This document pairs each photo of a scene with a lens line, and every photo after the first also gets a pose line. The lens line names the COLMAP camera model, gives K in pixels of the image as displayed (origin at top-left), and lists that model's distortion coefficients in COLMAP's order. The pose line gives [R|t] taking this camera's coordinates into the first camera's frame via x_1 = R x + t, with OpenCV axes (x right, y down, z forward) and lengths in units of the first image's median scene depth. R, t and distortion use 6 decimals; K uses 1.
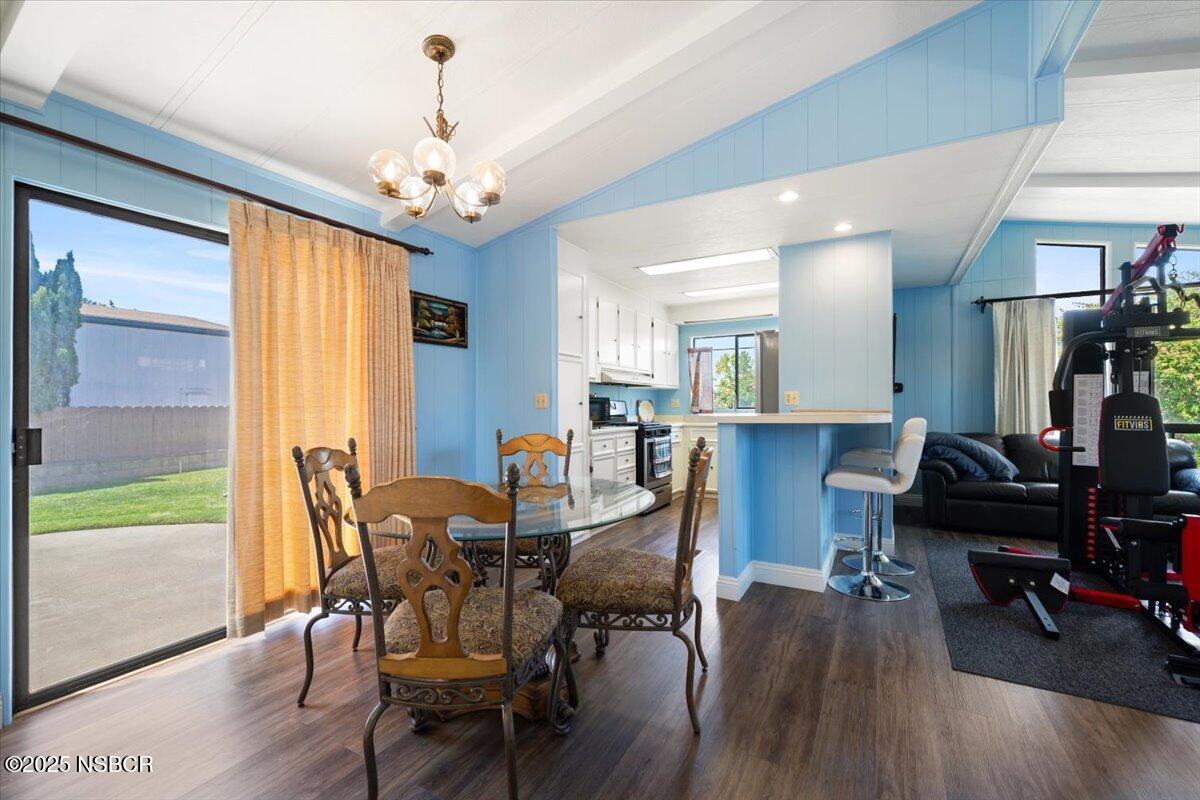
lens RADIAL K [[500.2, 0, 605.3], [0, 500.2, 400.9], [0, 0, 1]] dist [0.000017, 0.000254]
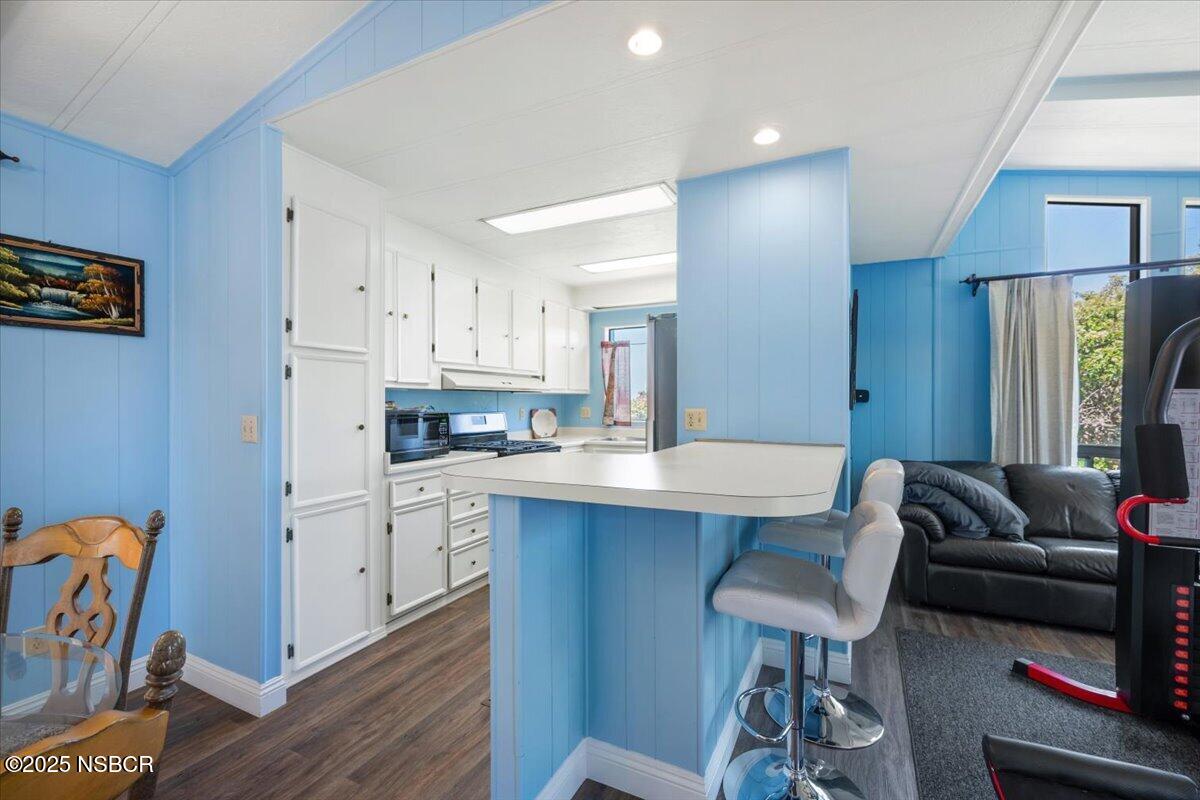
lens RADIAL K [[500.9, 0, 603.1], [0, 500.9, 397.8], [0, 0, 1]] dist [-0.001772, -0.000371]
pose [[0.999036, 0.002585, 0.043827, 0.209718], [-0.002741, 0.999990, 0.003502, -0.032209], [-0.043817, -0.003619, 0.999033, 0.340900]]
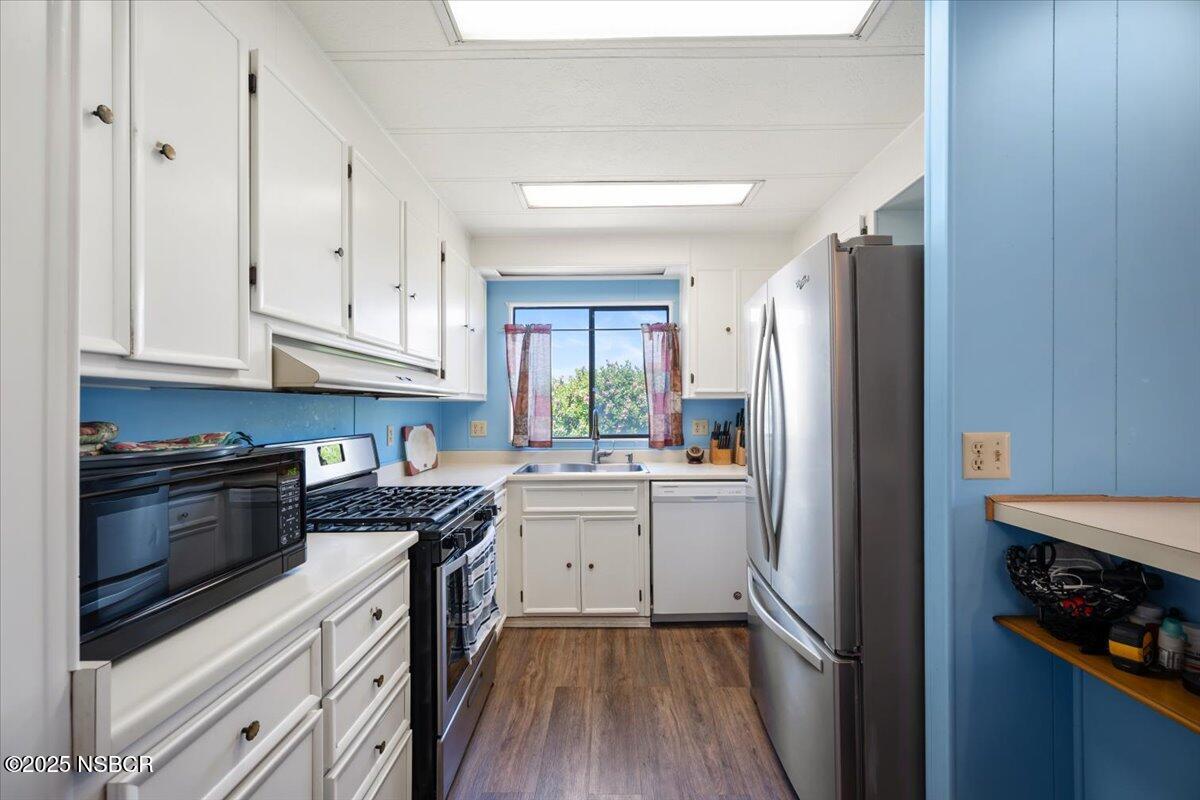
lens RADIAL K [[473.6, 0, 600.0], [0, 473.6, 400.0], [0, 0, 1]] dist [-0.001425, -0.000236]
pose [[0.885410, 0.005509, 0.464779, 0.033496], [-0.001904, 0.999964, -0.008225, -0.032841], [-0.464808, 0.006398, 0.885389, 0.790474]]
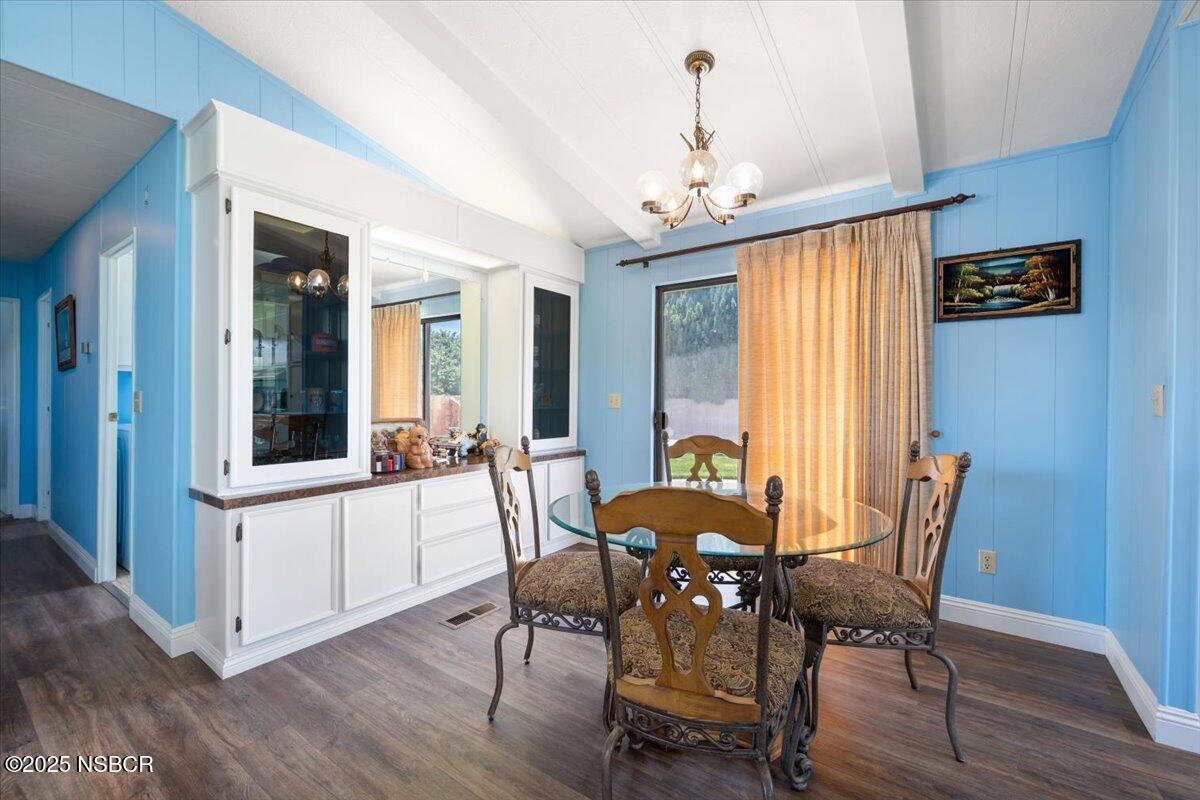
lens RADIAL K [[500.2, 0, 605.3], [0, 500.2, 400.9], [0, 0, 1]] dist [0.000017, 0.000254]
pose [[-0.112438, 0.010194, -0.993606, 0.348735], [-0.003973, 0.999935, 0.010709, -0.001594], [0.993651, 0.005152, -0.112390, 0.433943]]
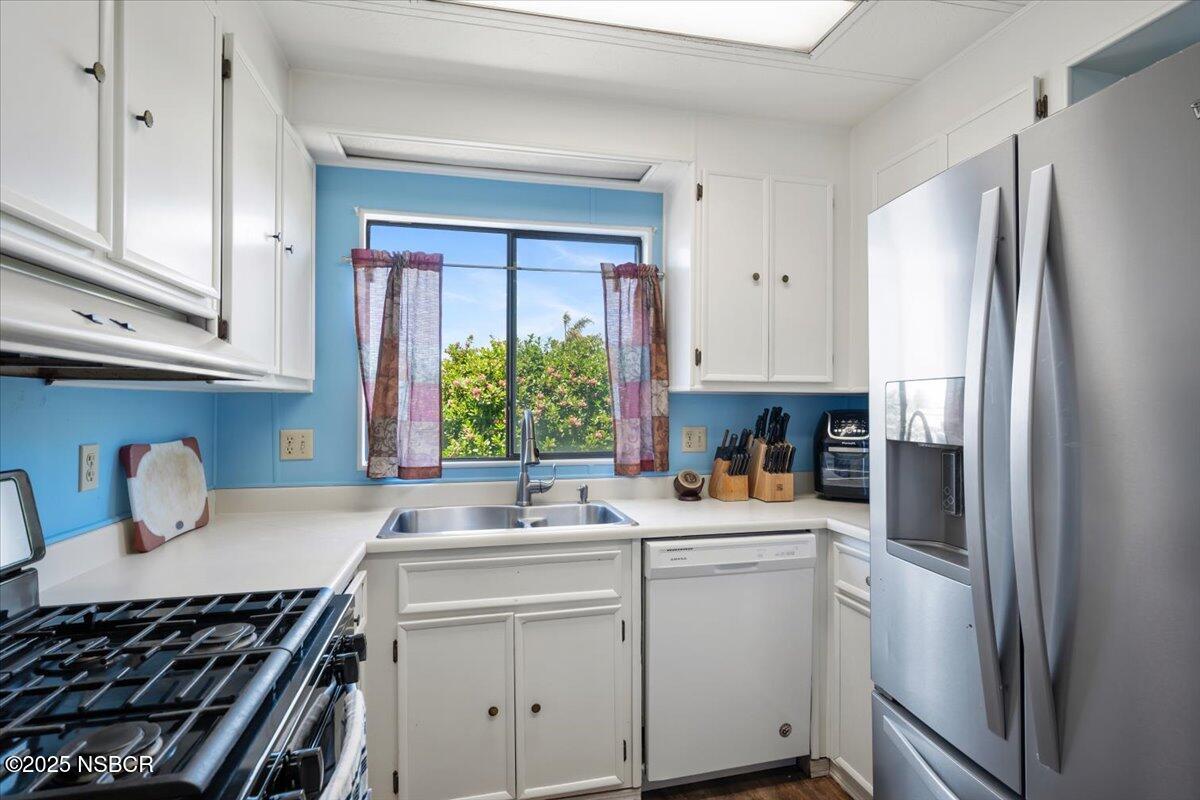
lens RADIAL K [[612.3, 0, 601.3], [0, 612.3, 398.2], [0, 0, 1]] dist [-0.002269, -0.000545]
pose [[0.747737, 0.011324, 0.663898, 0.065194], [-0.009384, 0.999935, -0.006486, -0.031038], [-0.663928, -0.001380, 0.747795, 1.006450]]
